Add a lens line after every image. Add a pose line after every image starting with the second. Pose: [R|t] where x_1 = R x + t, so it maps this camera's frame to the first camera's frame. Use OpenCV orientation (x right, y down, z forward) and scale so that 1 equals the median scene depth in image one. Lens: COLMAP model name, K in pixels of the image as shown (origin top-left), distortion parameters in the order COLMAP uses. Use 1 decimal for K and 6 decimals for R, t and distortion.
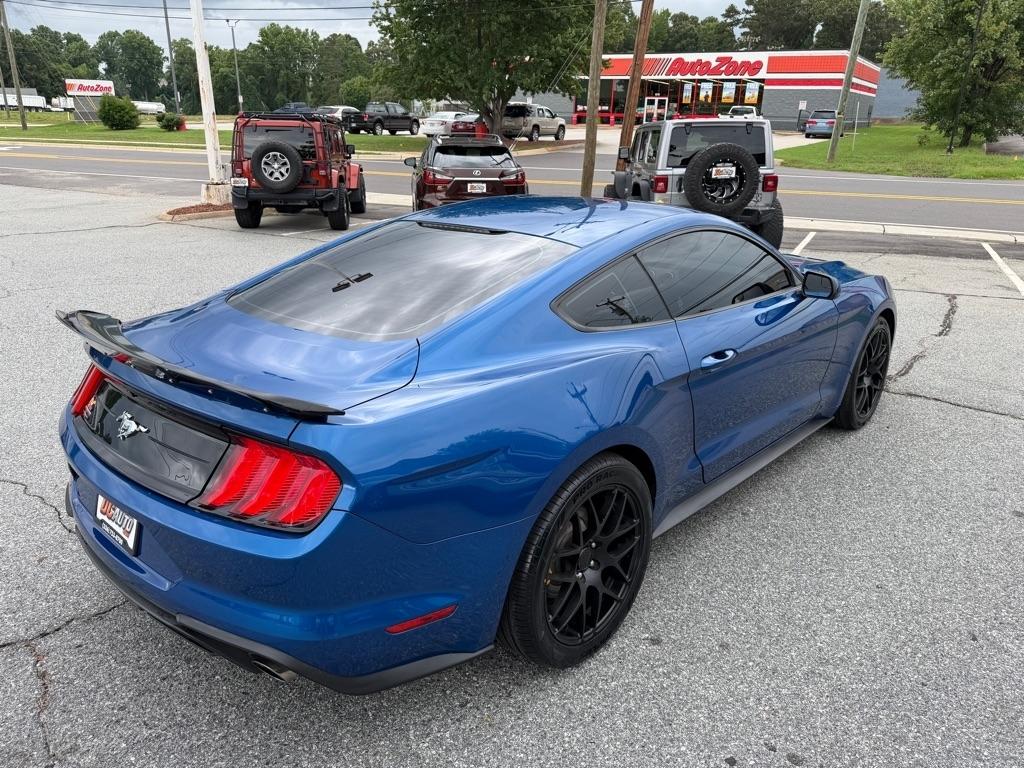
lens RADIAL K [[720.7, 0, 512.0], [0, 720.7, 384.0], [0, 0, 1]] dist [0.008122, -0.012279]
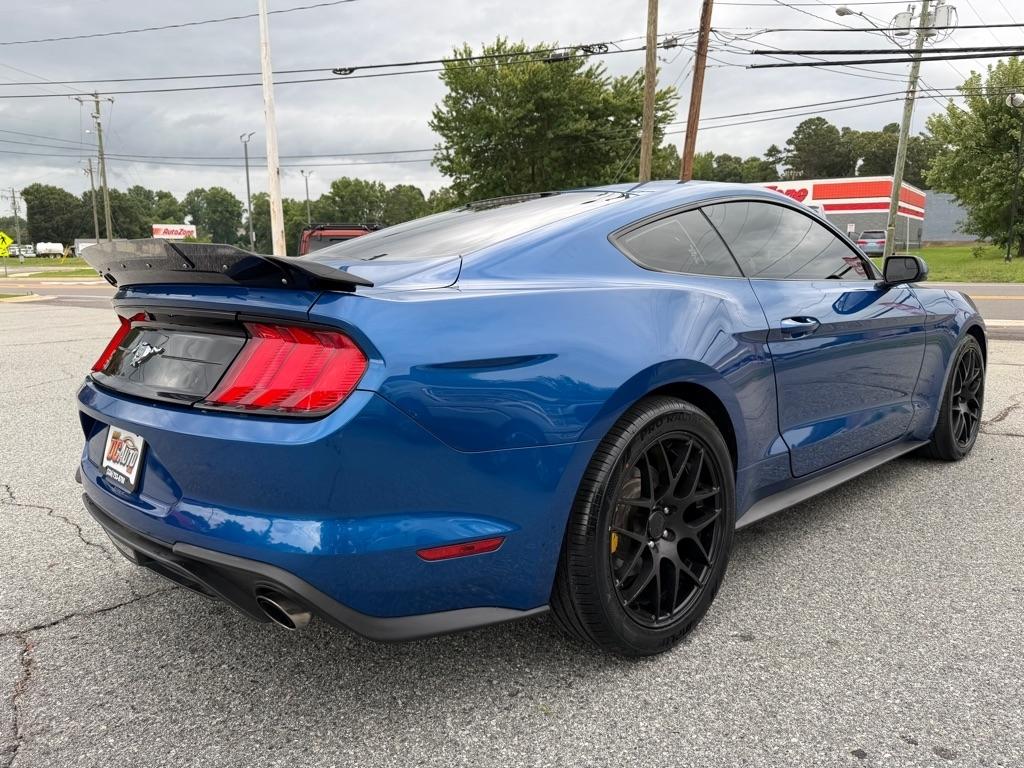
lens RADIAL K [[725.6, 0, 522.3], [0, 725.6, 381.8], [0, 0, 1]] dist [0.002833, -0.008738]
pose [[0.997920, -0.016897, -0.062210, -0.000341], [0.005662, 0.984280, -0.176522, 0.222540], [0.064215, 0.175802, 0.982329, 0.123383]]
